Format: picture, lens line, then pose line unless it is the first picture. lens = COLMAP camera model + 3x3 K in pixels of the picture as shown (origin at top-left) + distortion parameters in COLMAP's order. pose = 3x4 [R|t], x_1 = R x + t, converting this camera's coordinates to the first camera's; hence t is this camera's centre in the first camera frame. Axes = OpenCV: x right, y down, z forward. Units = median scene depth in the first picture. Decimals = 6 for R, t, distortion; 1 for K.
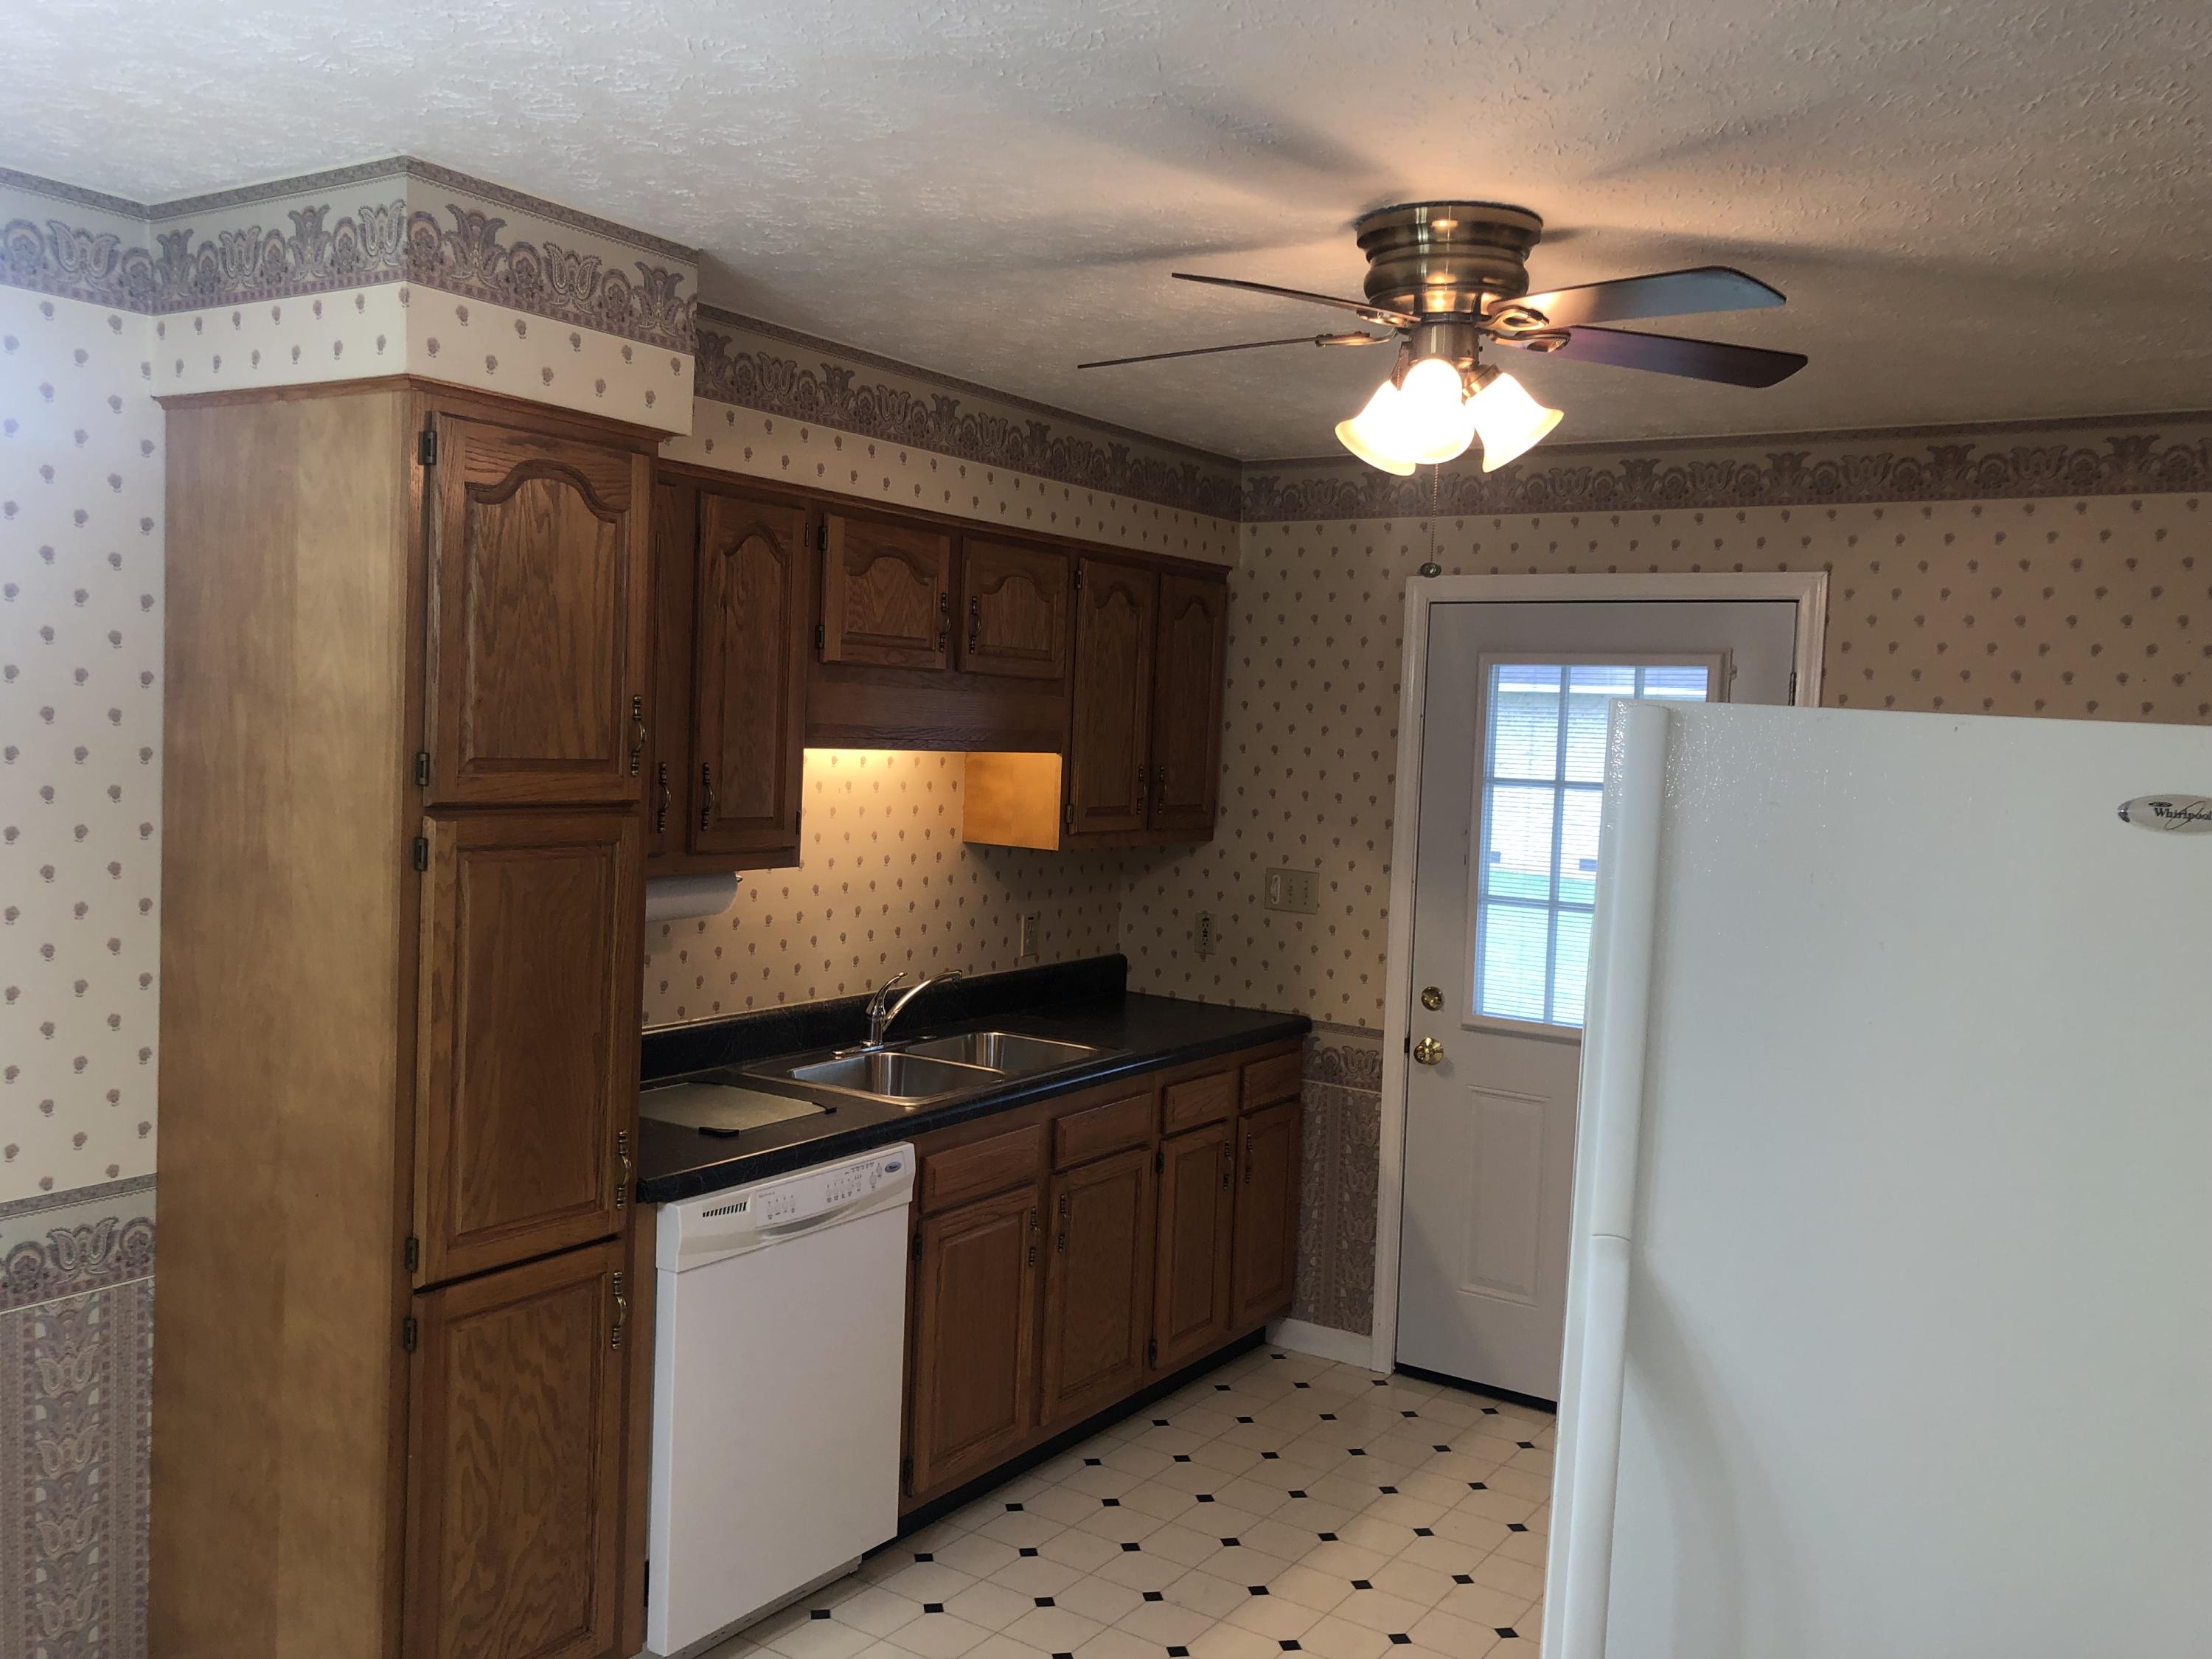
lens RADIAL K [[1759.3, 0, 1095.4], [0, 1759.3, 823.3], [0, 0, 1]] dist [0.016326, -0.029820]
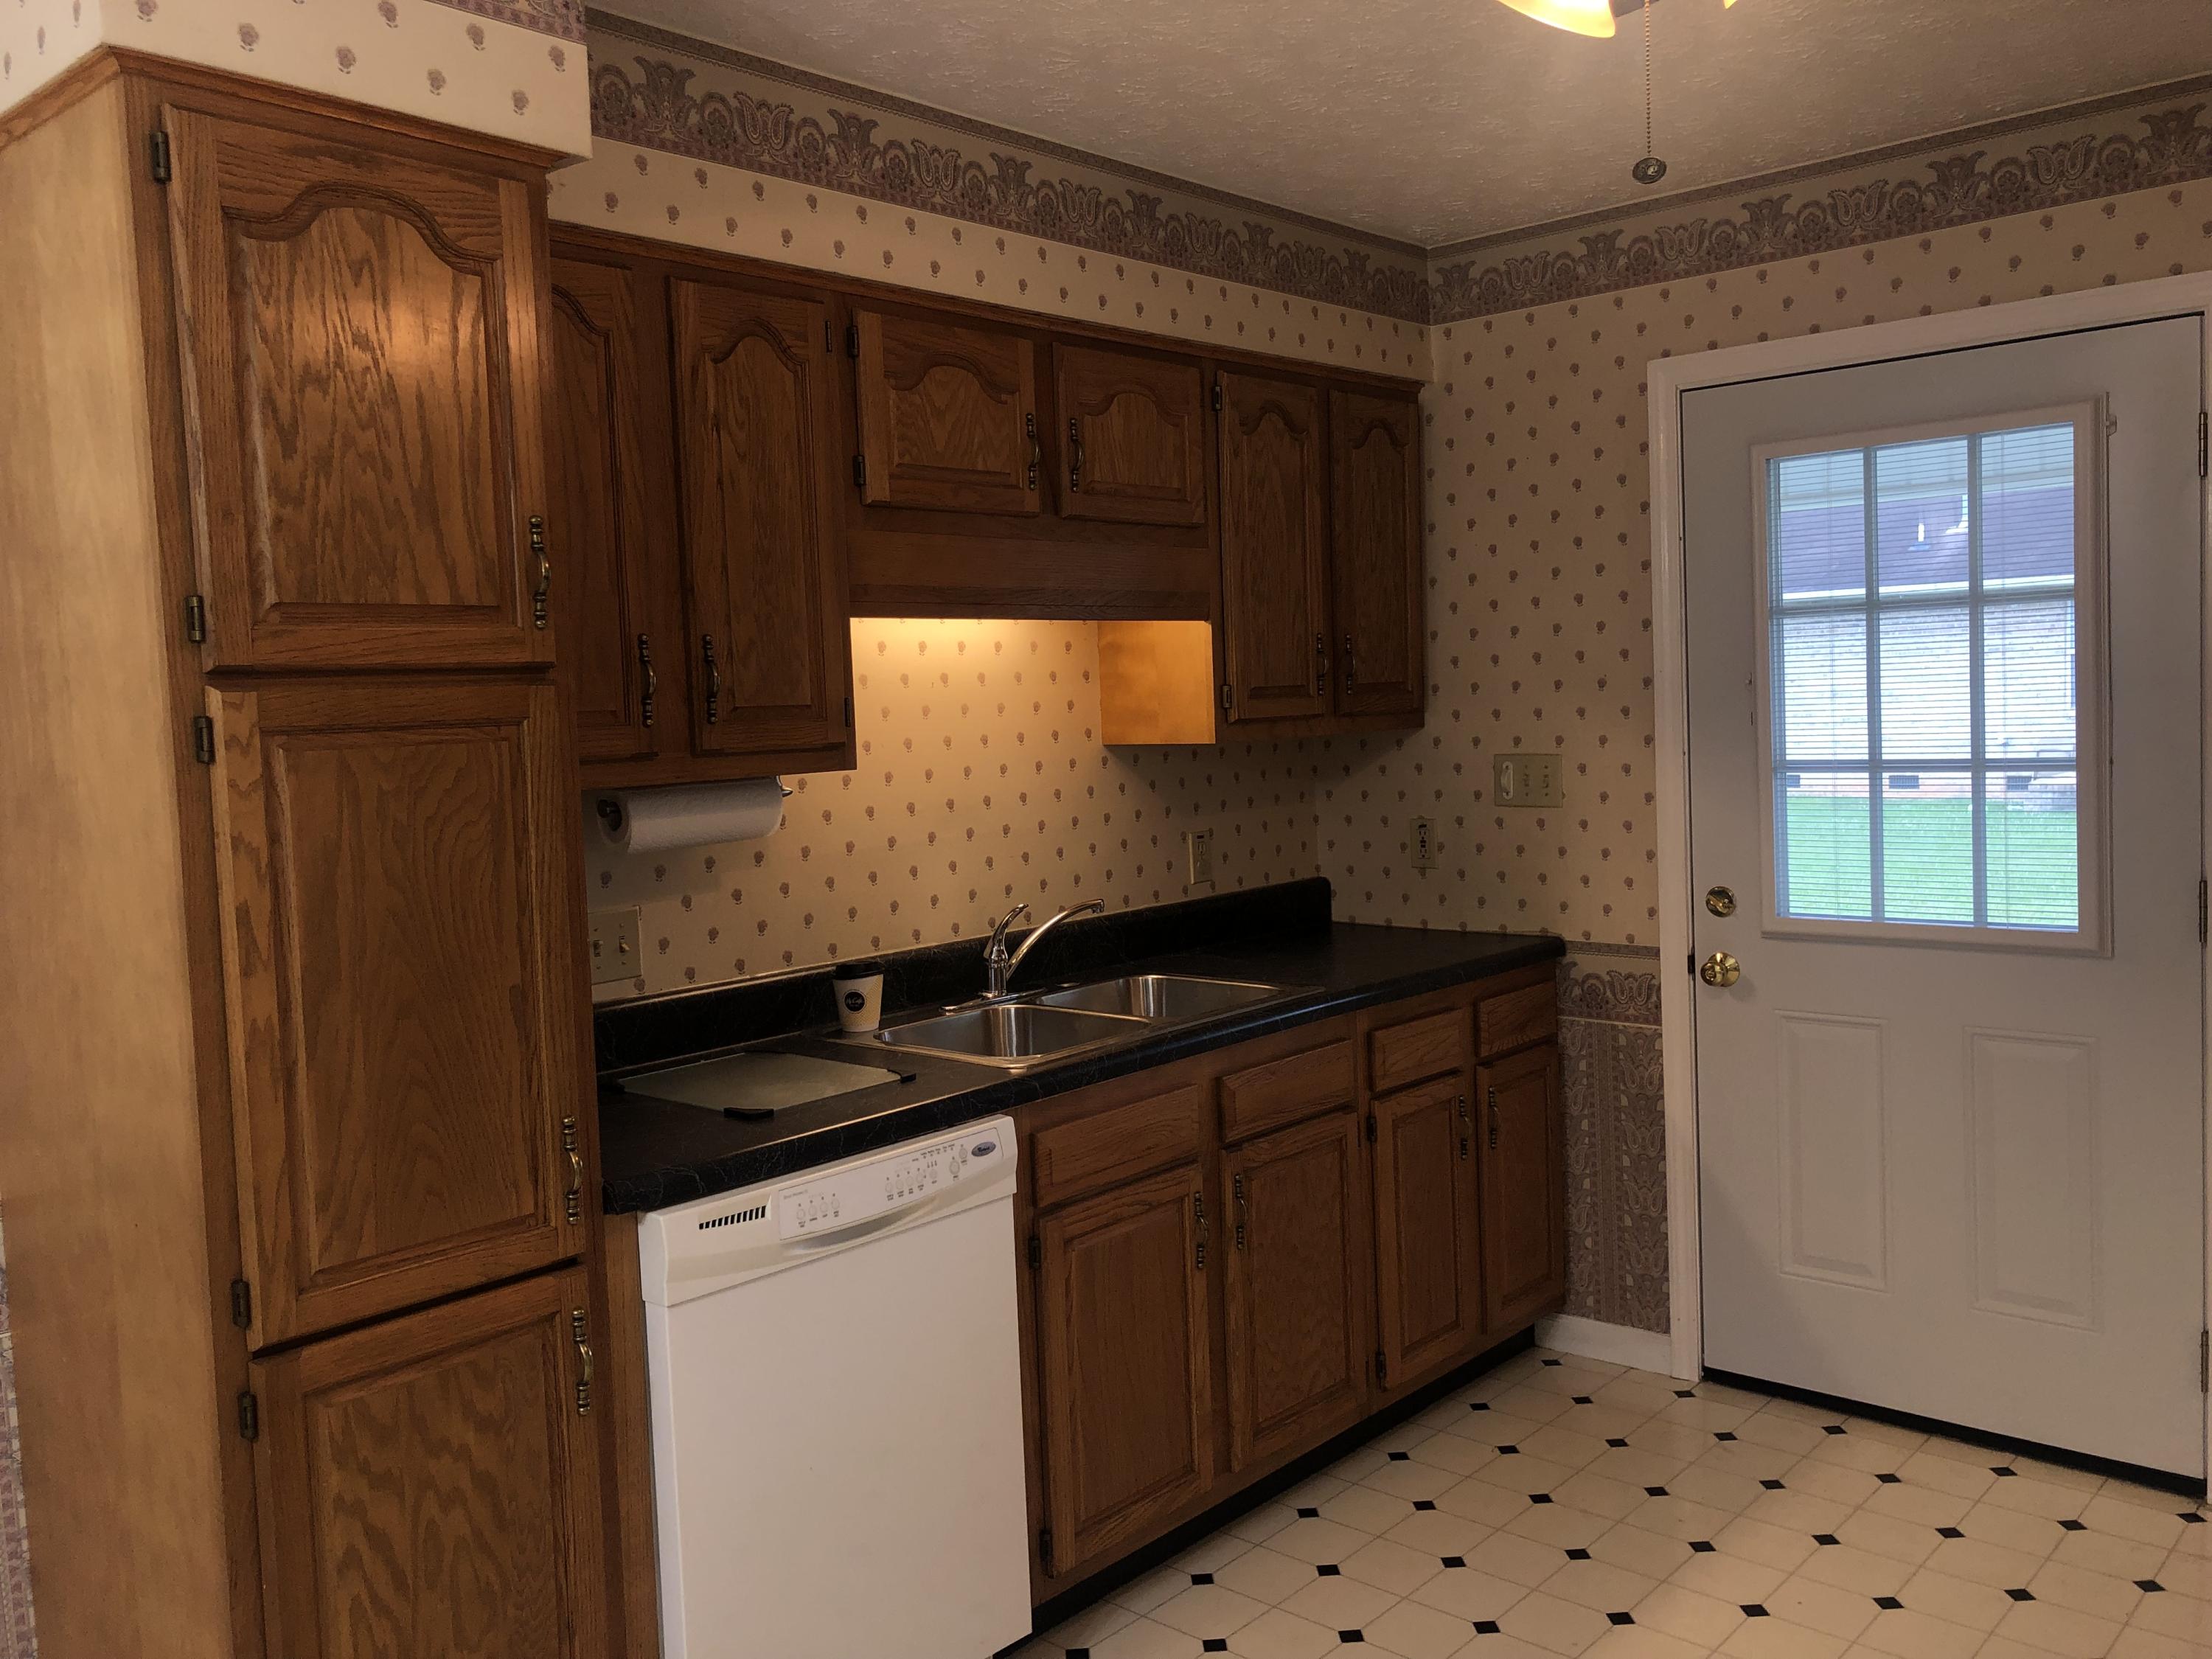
lens RADIAL K [[1759.3, 0, 1109.4], [0, 1759.3, 822.3], [0, 0, 1]] dist [0.016326, -0.029820]
pose [[0.986729, -0.071292, -0.145889, 0.050405], [0.073194, 0.997288, 0.007709, 0.047334], [0.144944, -0.018285, 0.989271, 0.233559]]
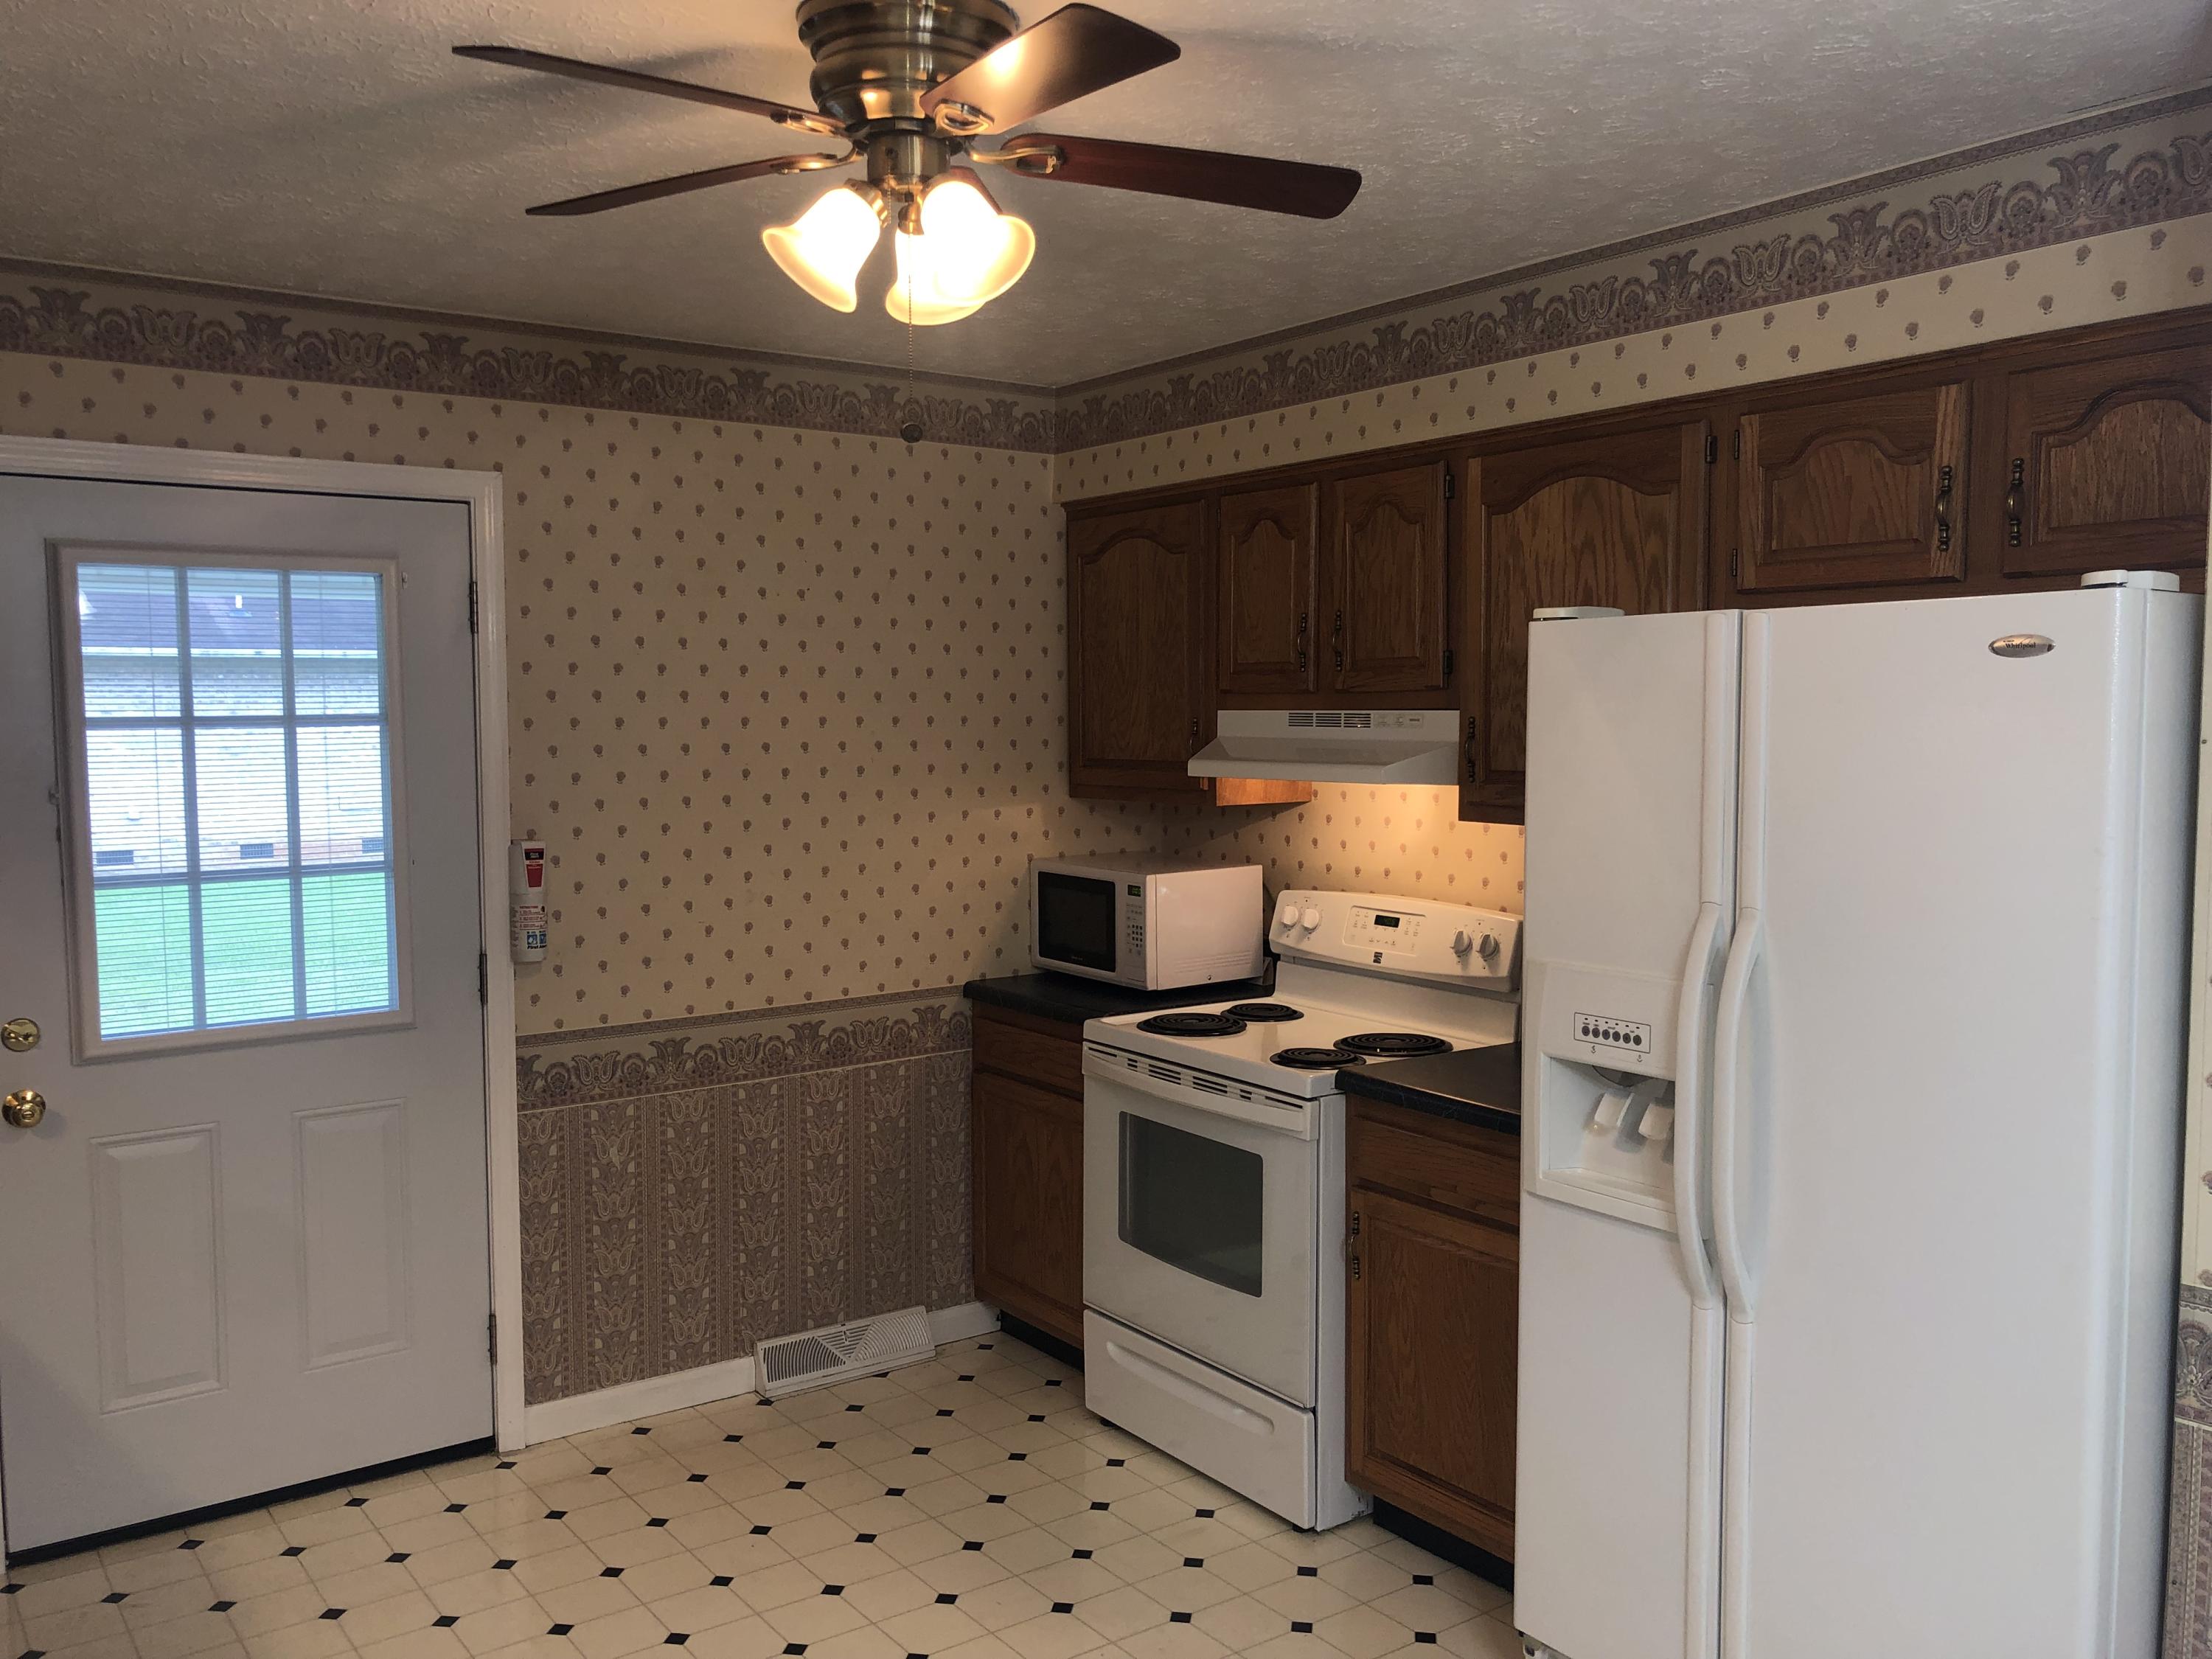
lens RADIAL K [[1759.3, 0, 1107.6], [0, 1759.3, 834.4], [0, 0, 1]] dist [0.016326, -0.029820]
pose [[0.338567, -0.112288, 0.934218, -0.385781], [0.077525, 0.992807, 0.091234, -0.014609], [-0.937743, 0.041537, 0.344837, 0.414801]]
